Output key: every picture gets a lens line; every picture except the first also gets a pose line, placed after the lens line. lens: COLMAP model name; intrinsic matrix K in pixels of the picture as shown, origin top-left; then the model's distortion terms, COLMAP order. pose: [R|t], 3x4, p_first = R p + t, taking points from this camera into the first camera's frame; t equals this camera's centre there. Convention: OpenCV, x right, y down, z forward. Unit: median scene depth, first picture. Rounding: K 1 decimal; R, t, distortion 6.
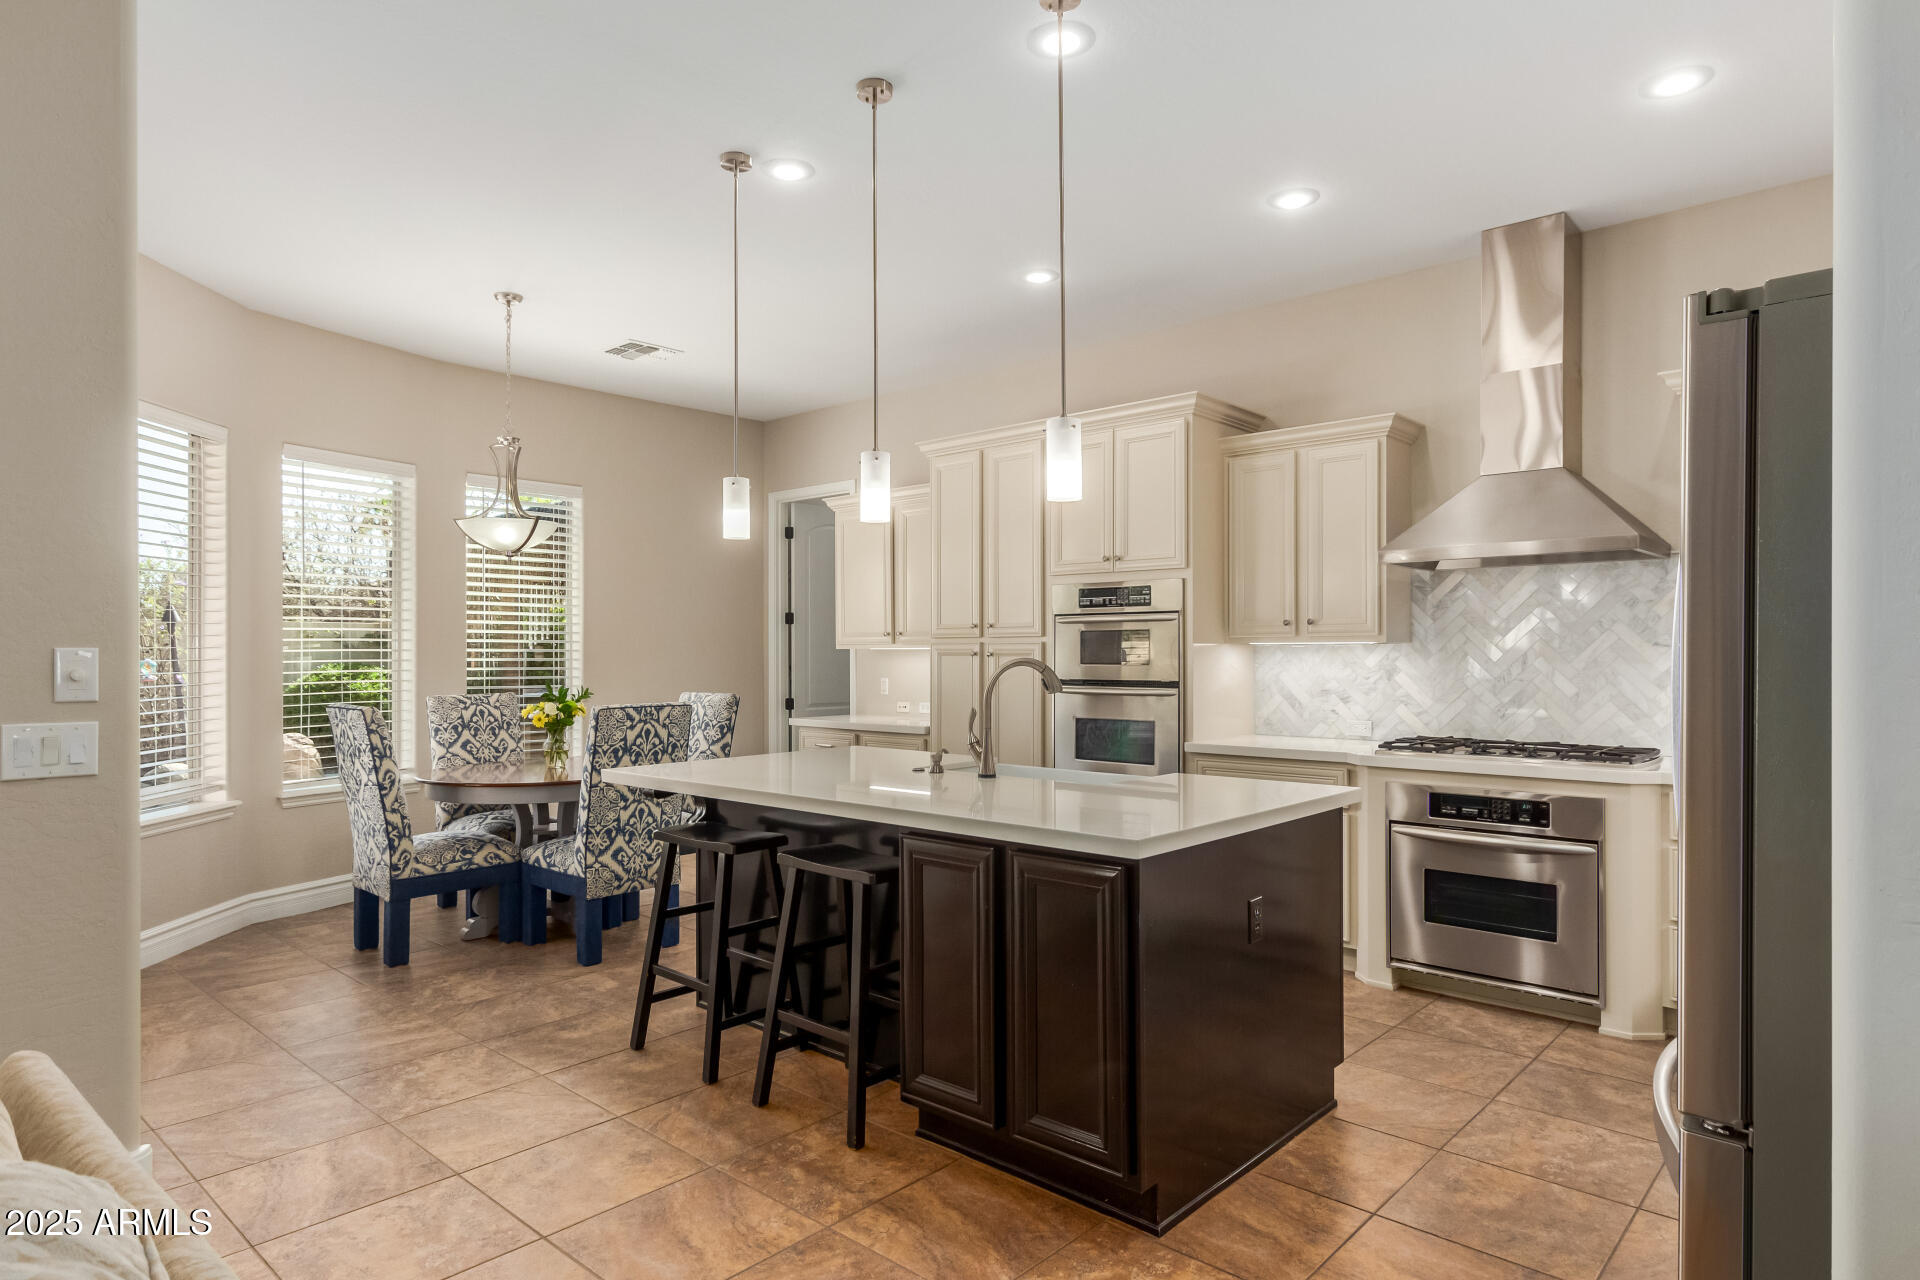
lens RADIAL K [[1102.4, 0, 962.8], [0, 1102.4, 654.5], [0, 0, 1]] dist [0.003154, 0.000051]
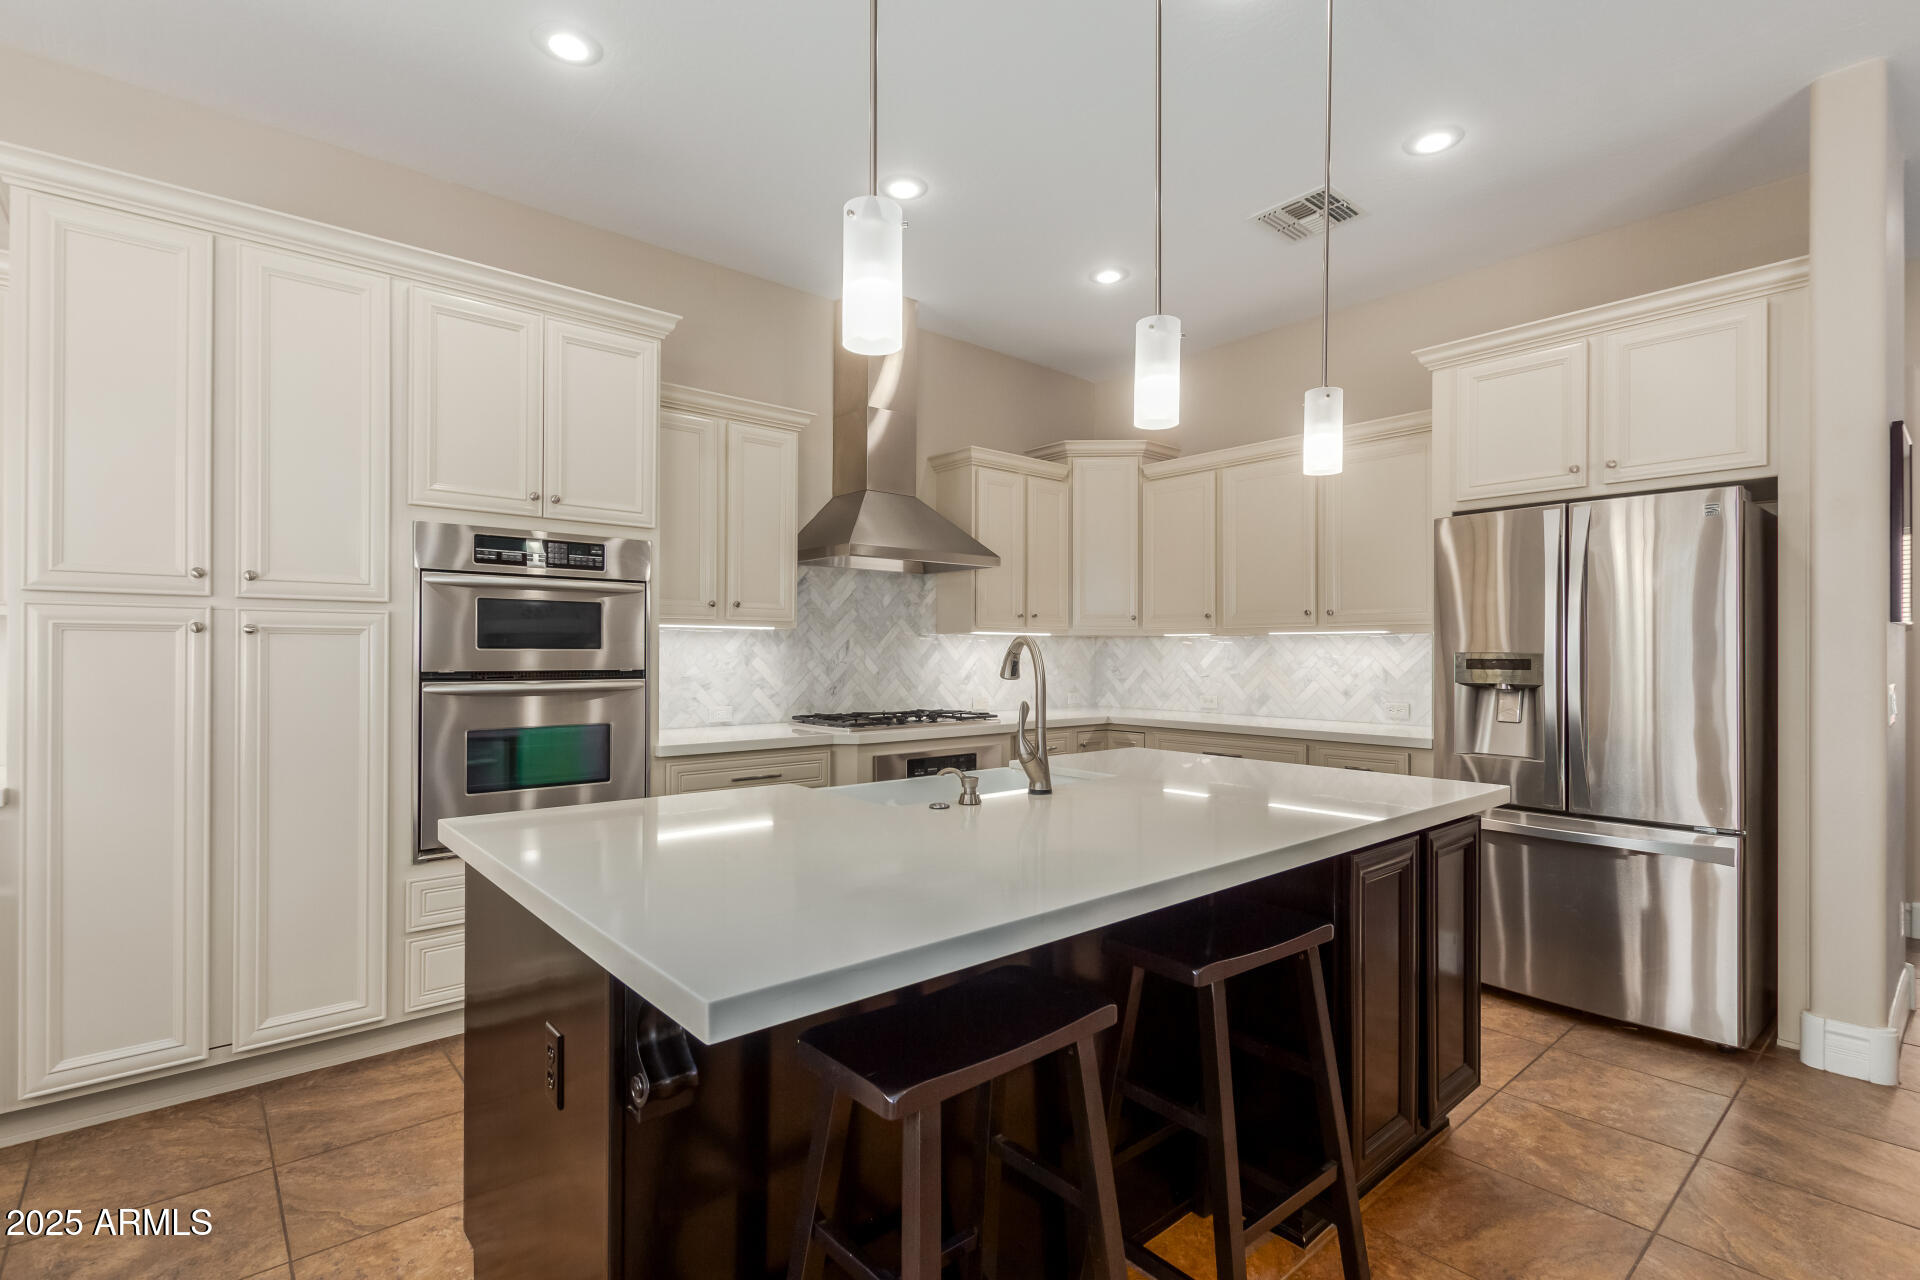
lens RADIAL K [[906.9, 0, 965.2], [0, 906.9, 640.9], [0, 0, 1]] dist [0.003727, 0.000326]
pose [[0.105881, 0.009264, 0.994336, -0.440185], [-0.010979, 0.999907, -0.008147, 0.005681], [-0.994318, -0.010055, 0.105973, 0.721444]]
